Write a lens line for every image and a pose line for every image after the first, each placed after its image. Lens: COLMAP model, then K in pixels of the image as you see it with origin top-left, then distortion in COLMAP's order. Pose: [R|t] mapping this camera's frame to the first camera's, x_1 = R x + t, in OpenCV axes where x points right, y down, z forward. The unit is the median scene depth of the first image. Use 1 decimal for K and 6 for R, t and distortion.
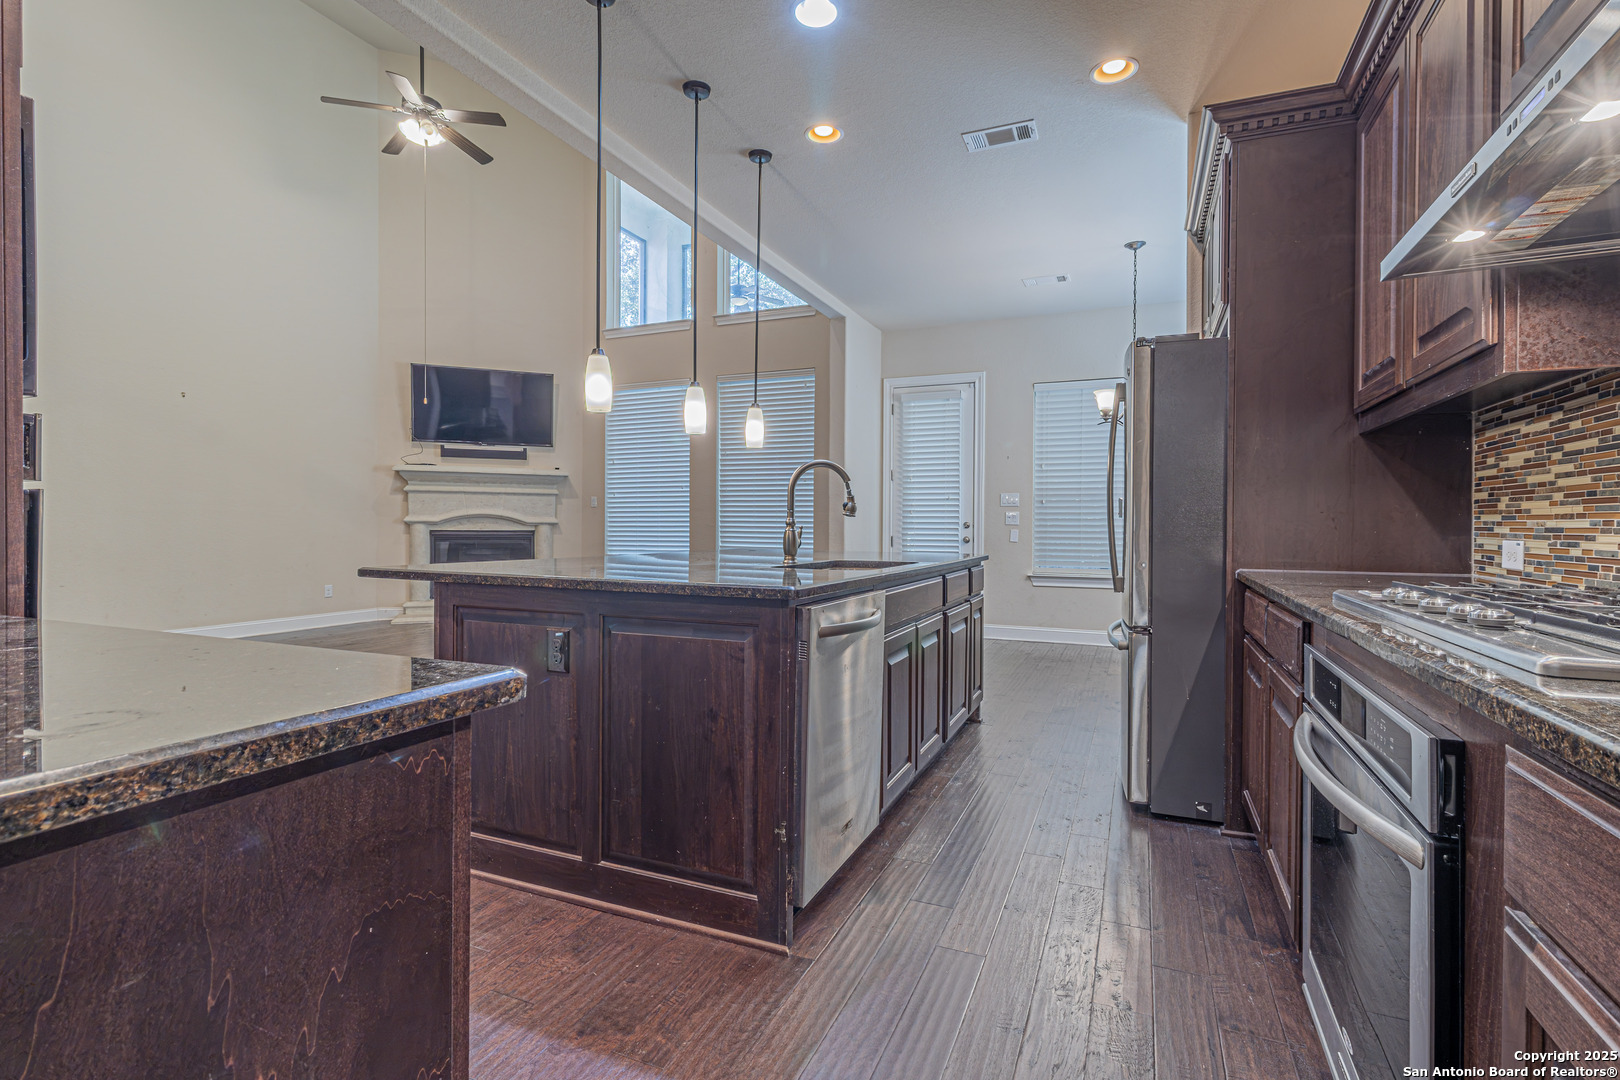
lens RADIAL K [[754.7, 0, 821.6], [0, 754.7, 538.6], [0, 0, 1]] dist [0.005576, -0.000309]
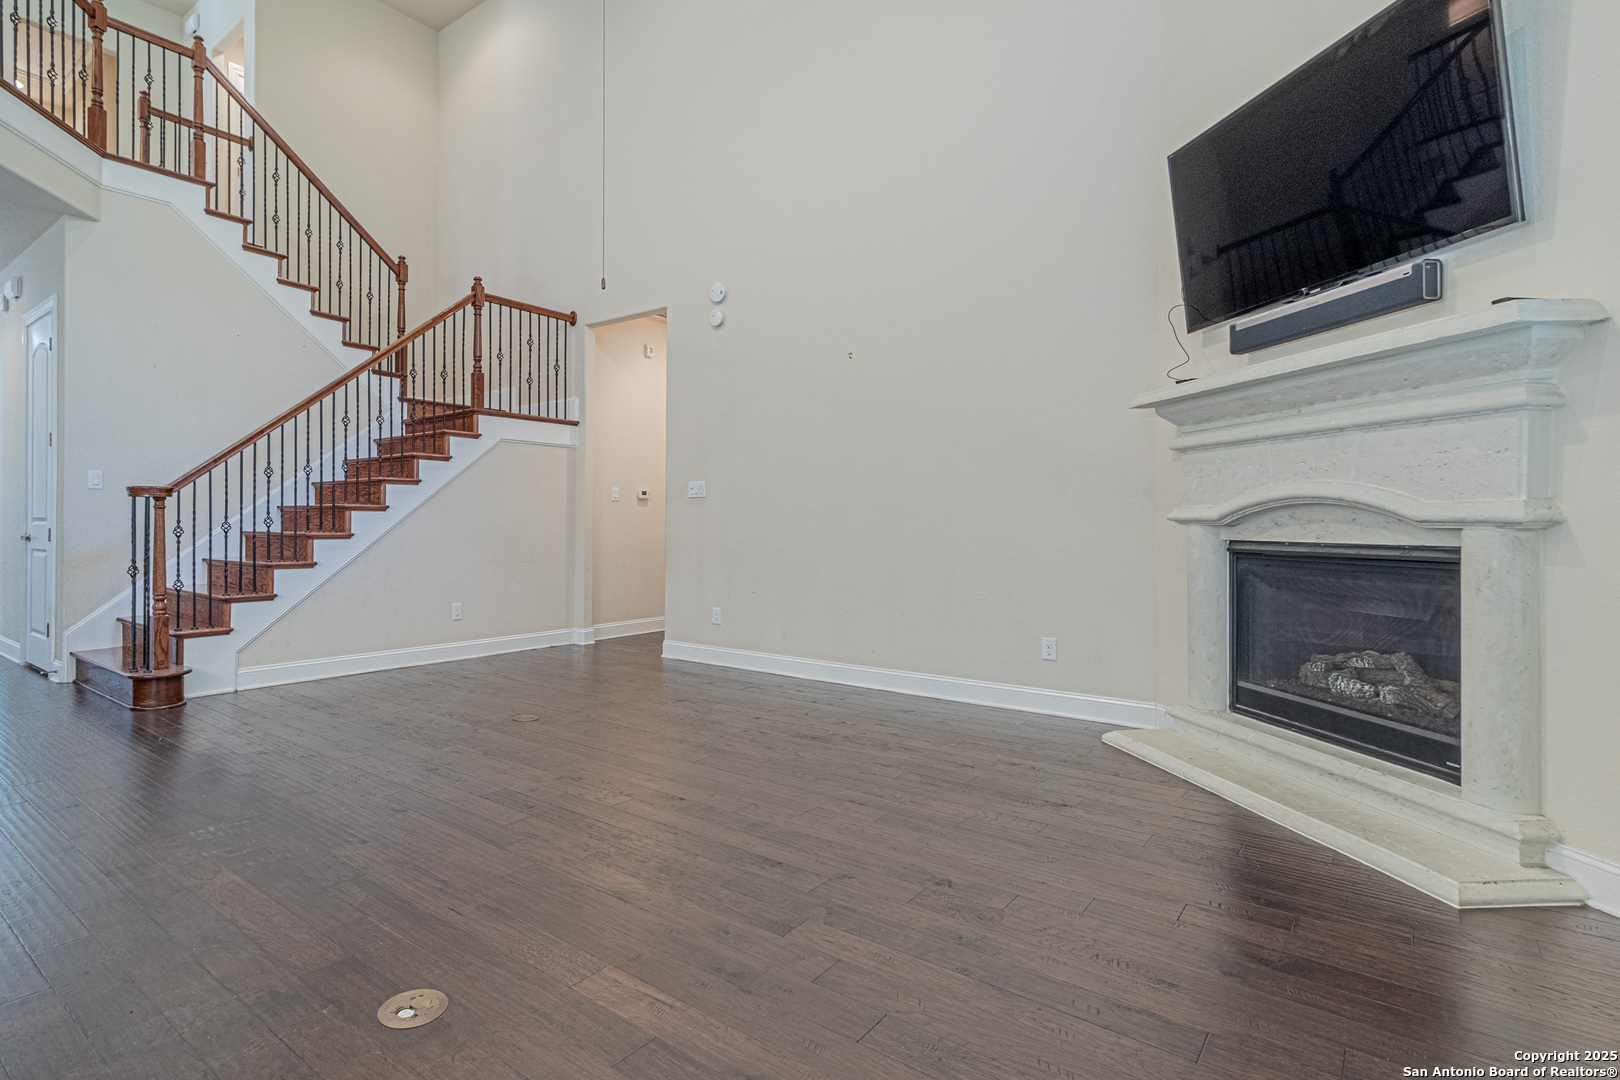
lens RADIAL K [[817.1, 0, 709.7], [0, 817.1, 519.6], [0, 0, 1]] dist [0.004349, -0.000137]
pose [[-0.295361, -0.008352, -0.955349, -0.015877], [-0.014269, 0.999889, -0.004330, -0.016155], [0.955279, 0.012353, -0.295447, 0.864811]]
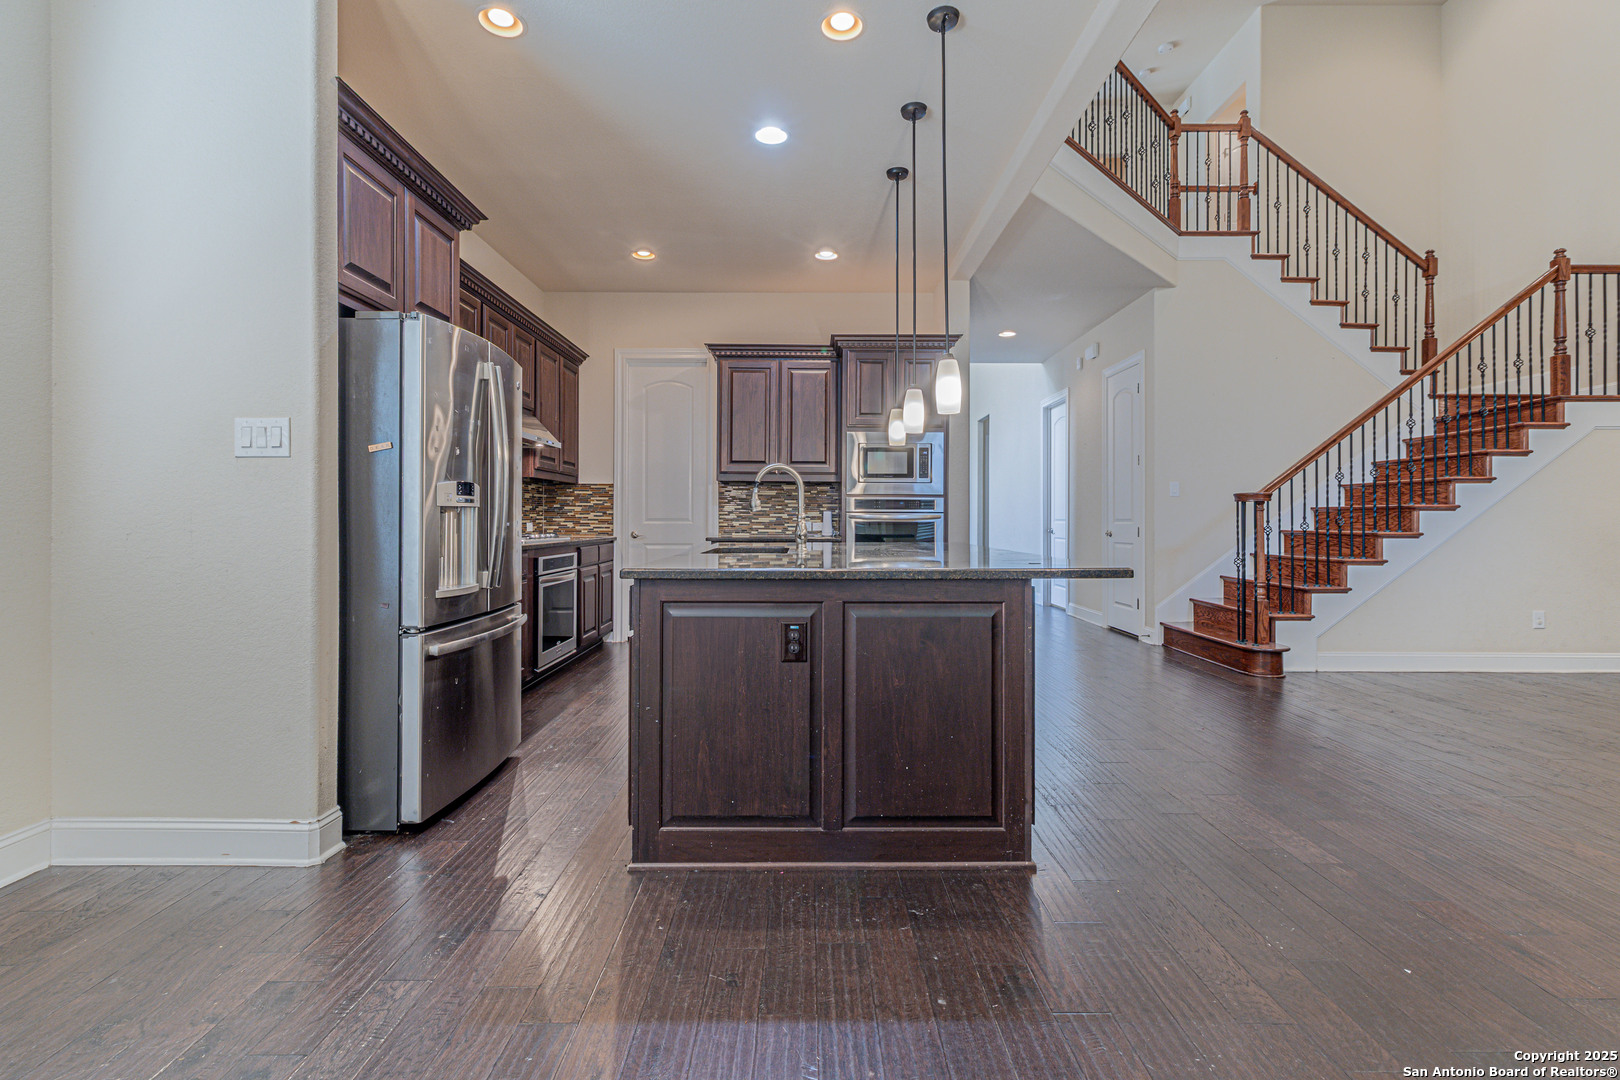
lens RADIAL K [[754.7, 0, 811.7], [0, 754.7, 520.1], [0, 0, 1]] dist [0.005576, -0.000309]
pose [[-0.917102, -0.005698, -0.398612, 0.143522], [-0.008897, 0.999941, 0.006175, -0.013912], [0.398554, 0.009210, -0.917099, 0.768838]]
